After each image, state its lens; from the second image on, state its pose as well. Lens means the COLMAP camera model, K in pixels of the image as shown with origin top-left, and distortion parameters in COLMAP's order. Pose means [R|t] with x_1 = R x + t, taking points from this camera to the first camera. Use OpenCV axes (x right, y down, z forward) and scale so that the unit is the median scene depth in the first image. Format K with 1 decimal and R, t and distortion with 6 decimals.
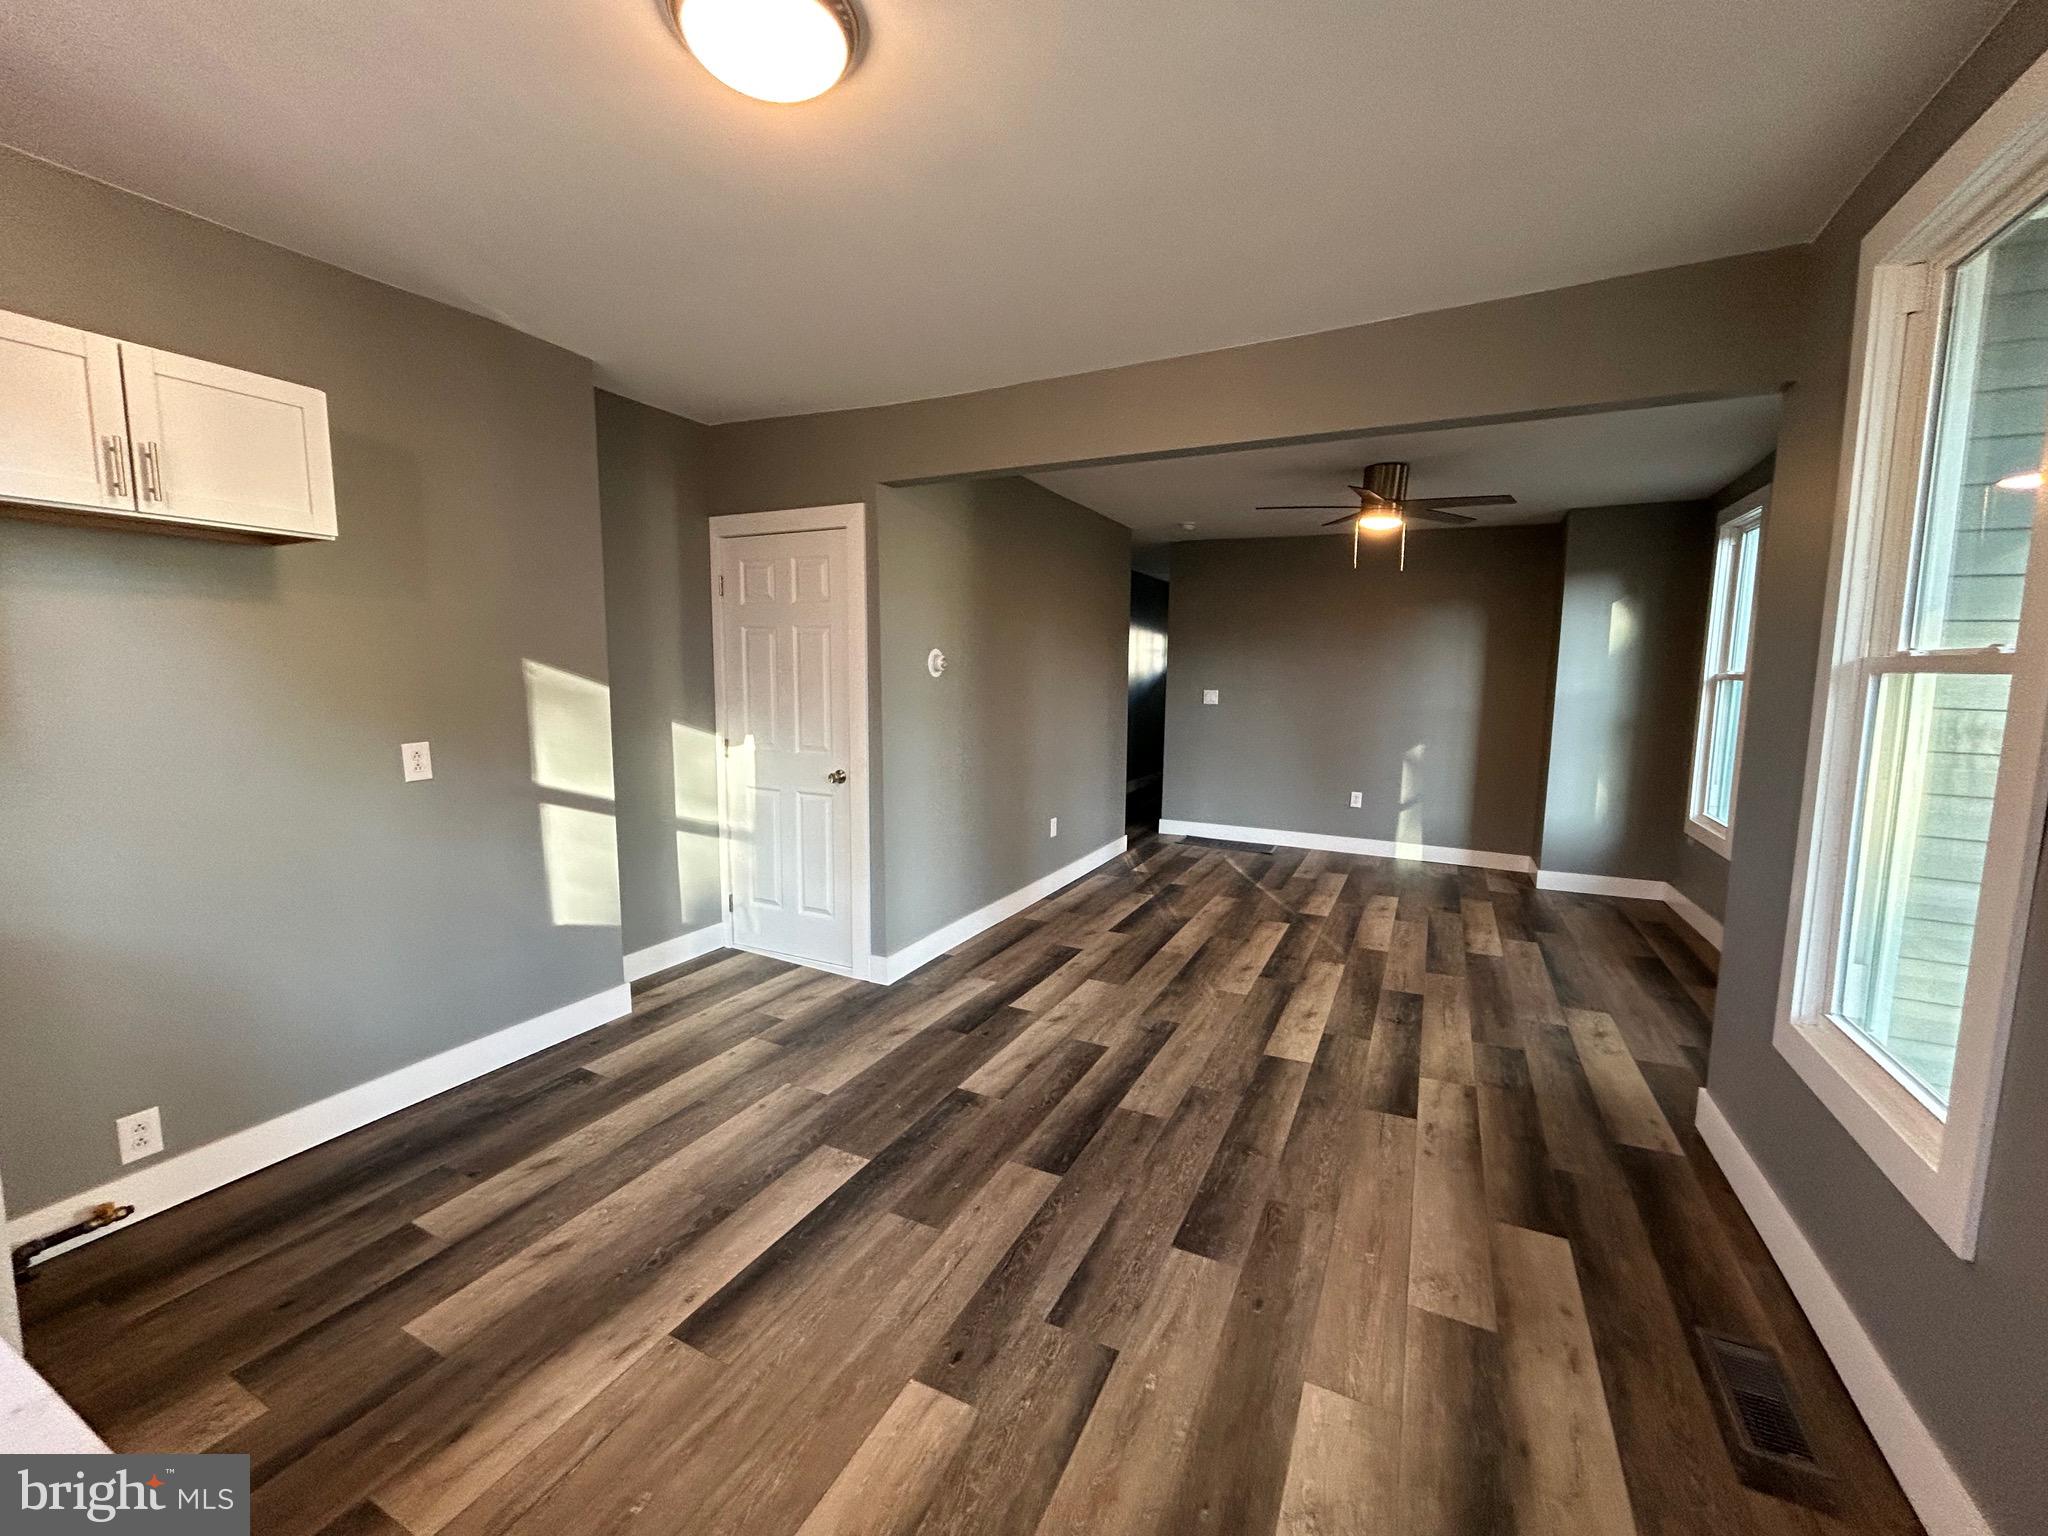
lens RADIAL K [[826.1, 0, 1024.3], [0, 826.1, 765.3], [0, 0, 1]] dist [-0.000828, 0.000276]
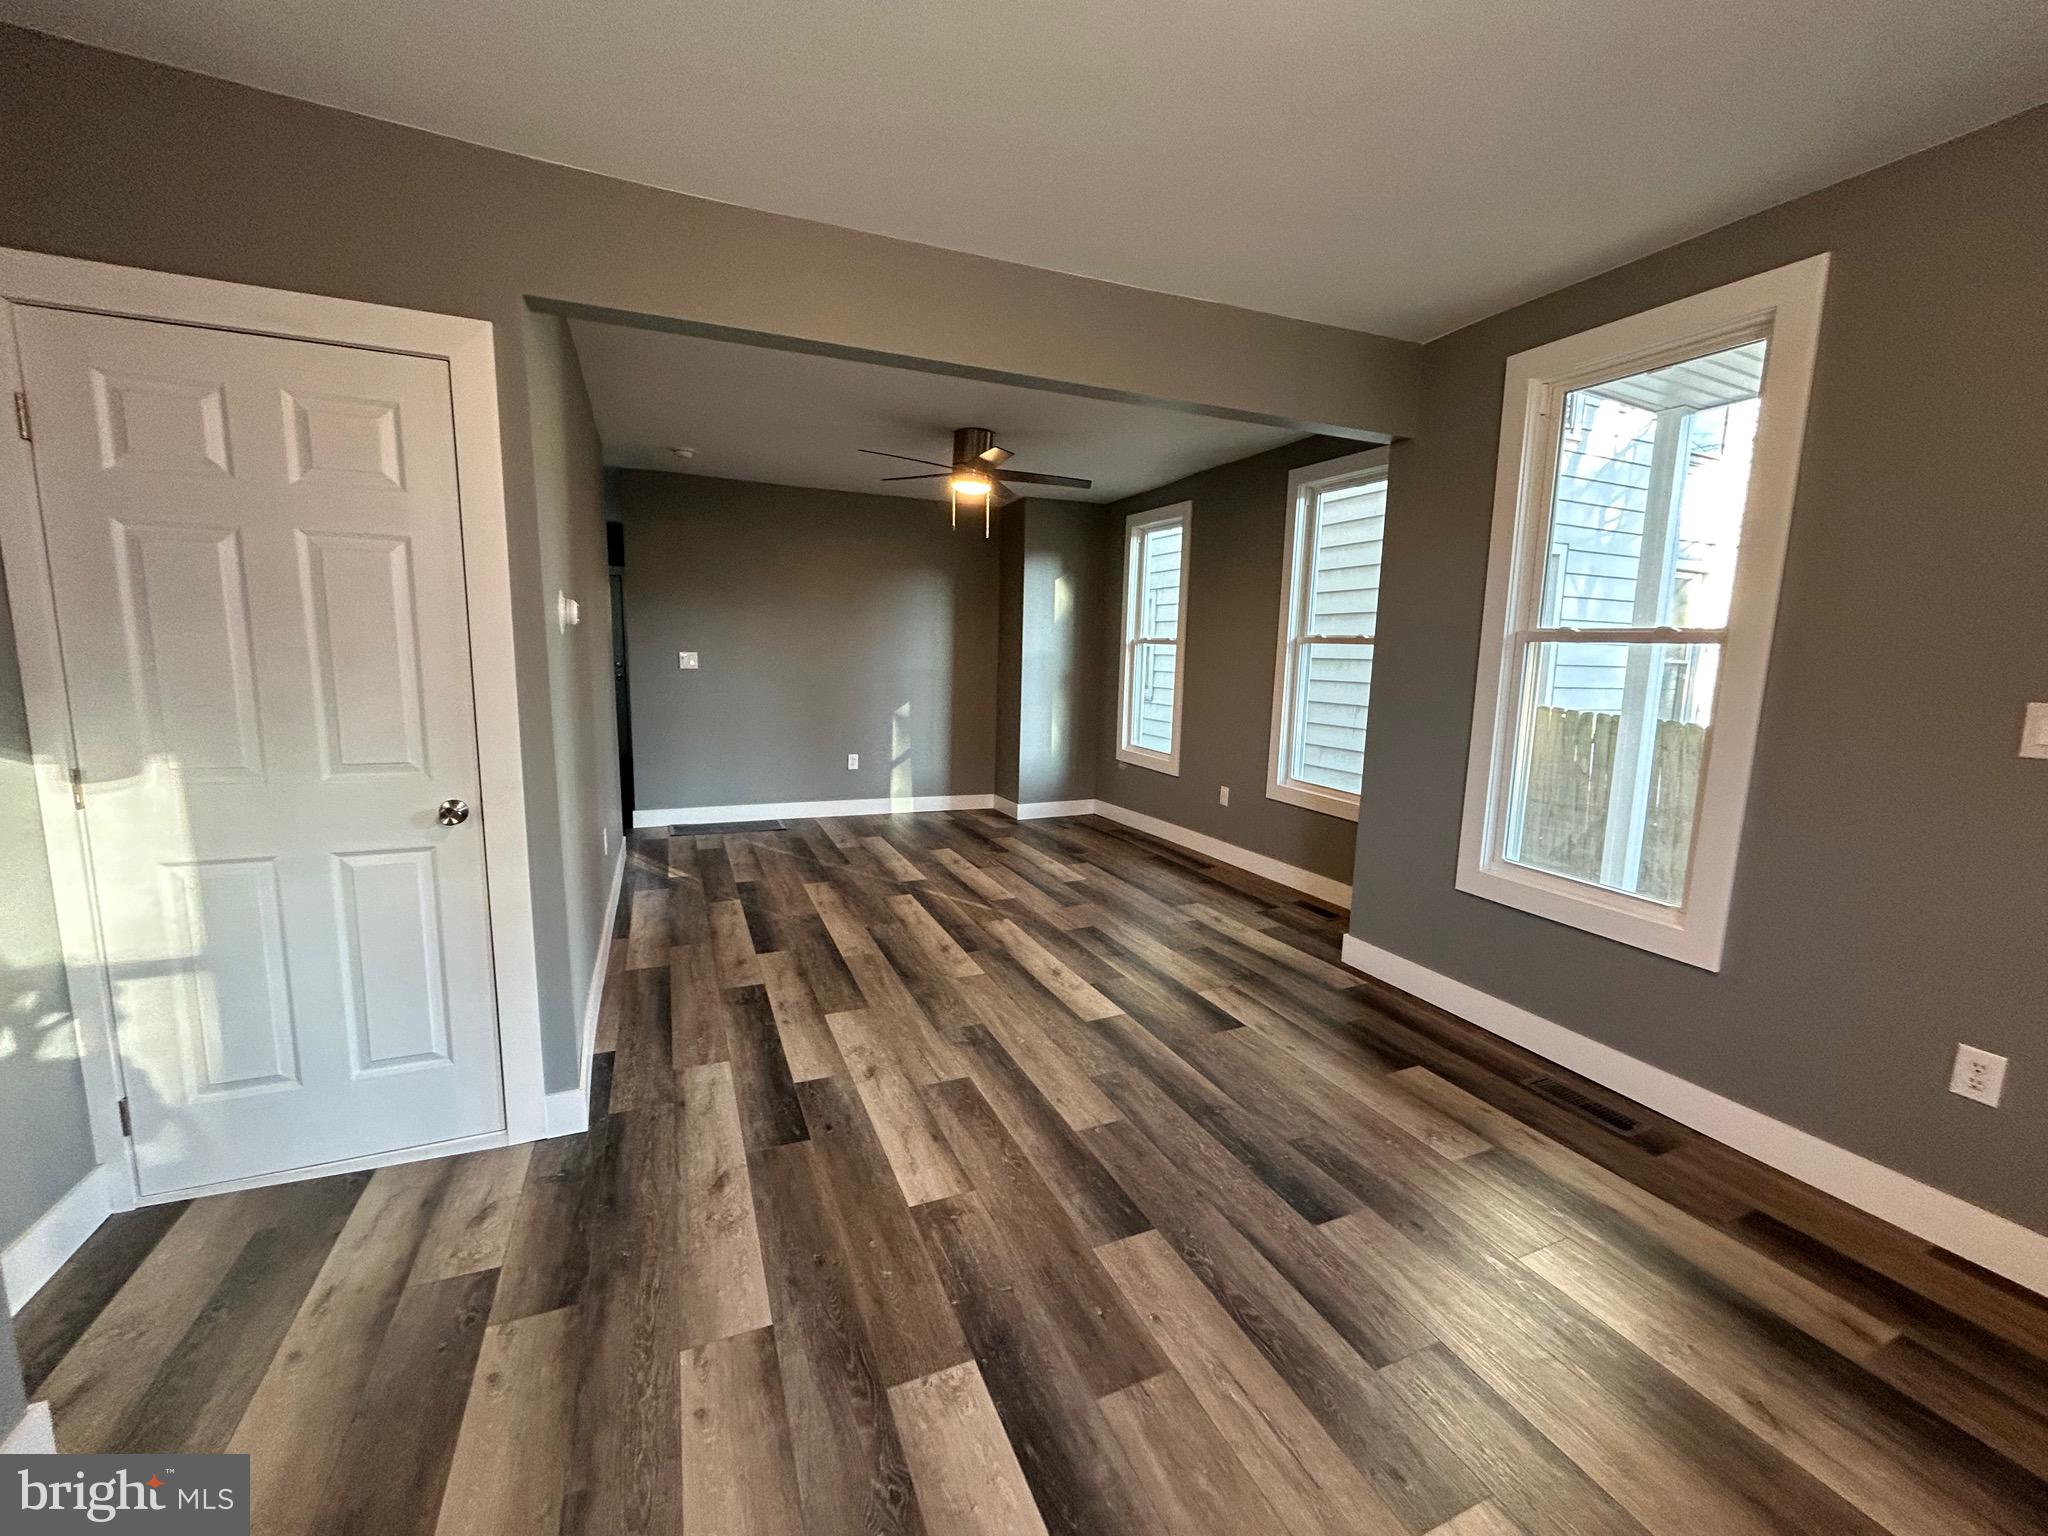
lens RADIAL K [[826.1, 0, 1024.3], [0, 826.1, 765.3], [0, 0, 1]] dist [-0.000828, 0.000276]
pose [[0.643705, -0.108265, 0.757577, -0.435880], [0.072228, 0.994118, 0.080698, -0.038712], [-0.761858, 0.002772, 0.647738, 0.376667]]
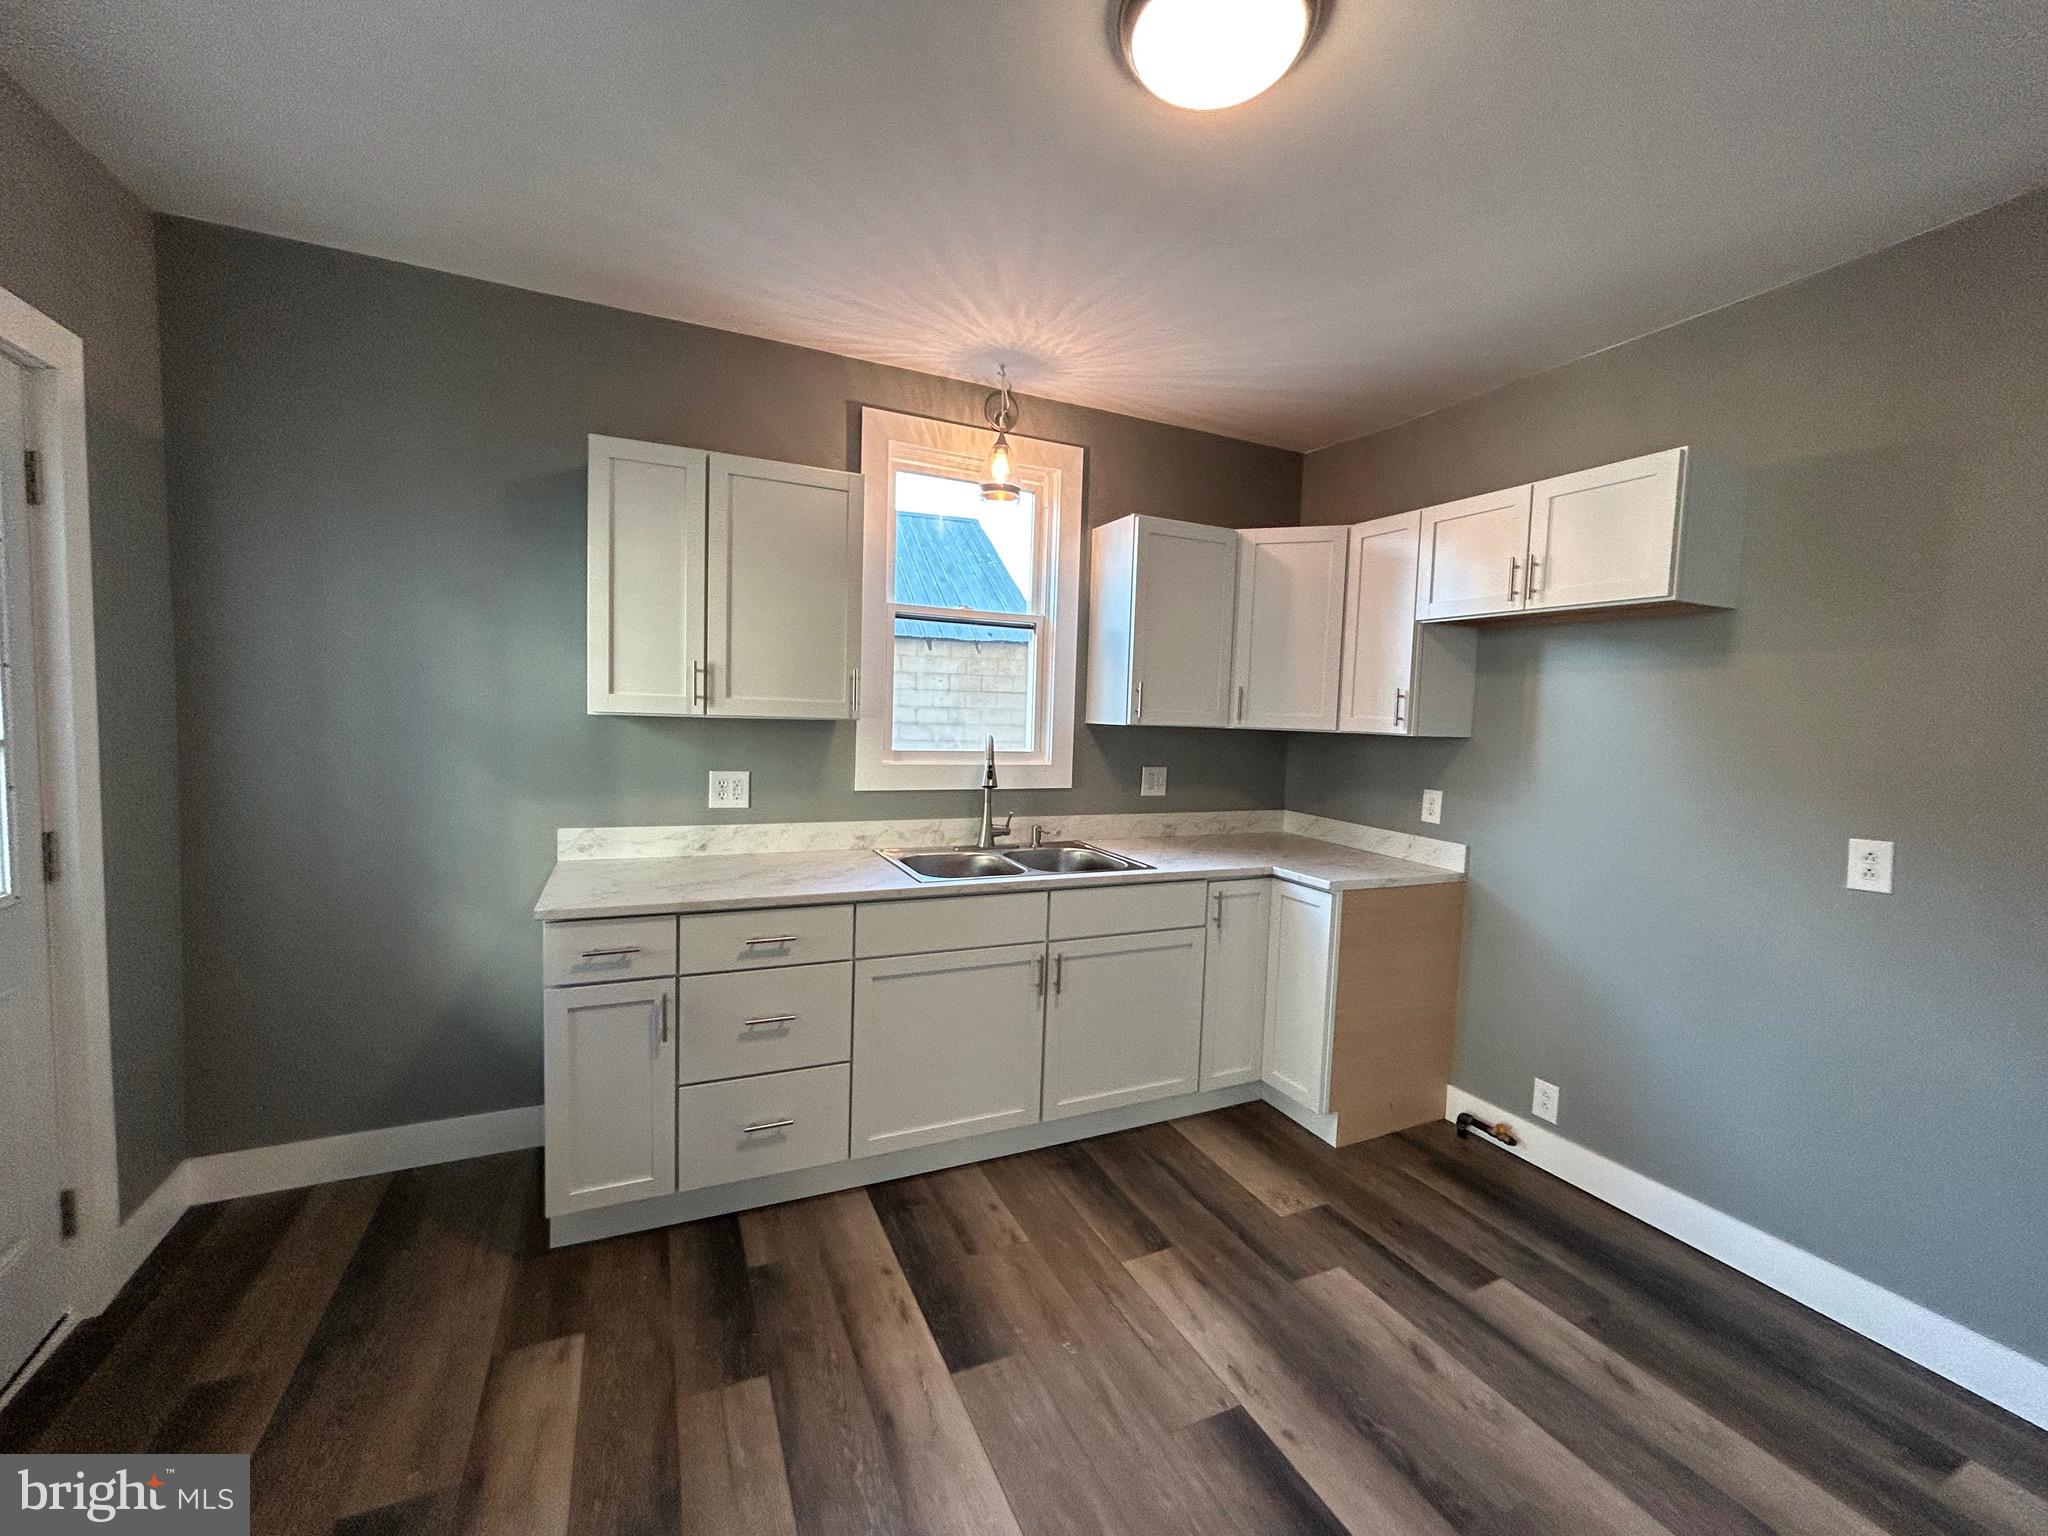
lens RADIAL K [[826.1, 0, 1024.3], [0, 826.1, 765.3], [0, 0, 1]] dist [-0.000828, 0.000276]
pose [[-0.623019, 0.025579, -0.781789, 0.239418], [-0.127663, 0.982739, 0.133890, -0.073088], [0.771719, 0.183221, -0.608999, 0.653876]]
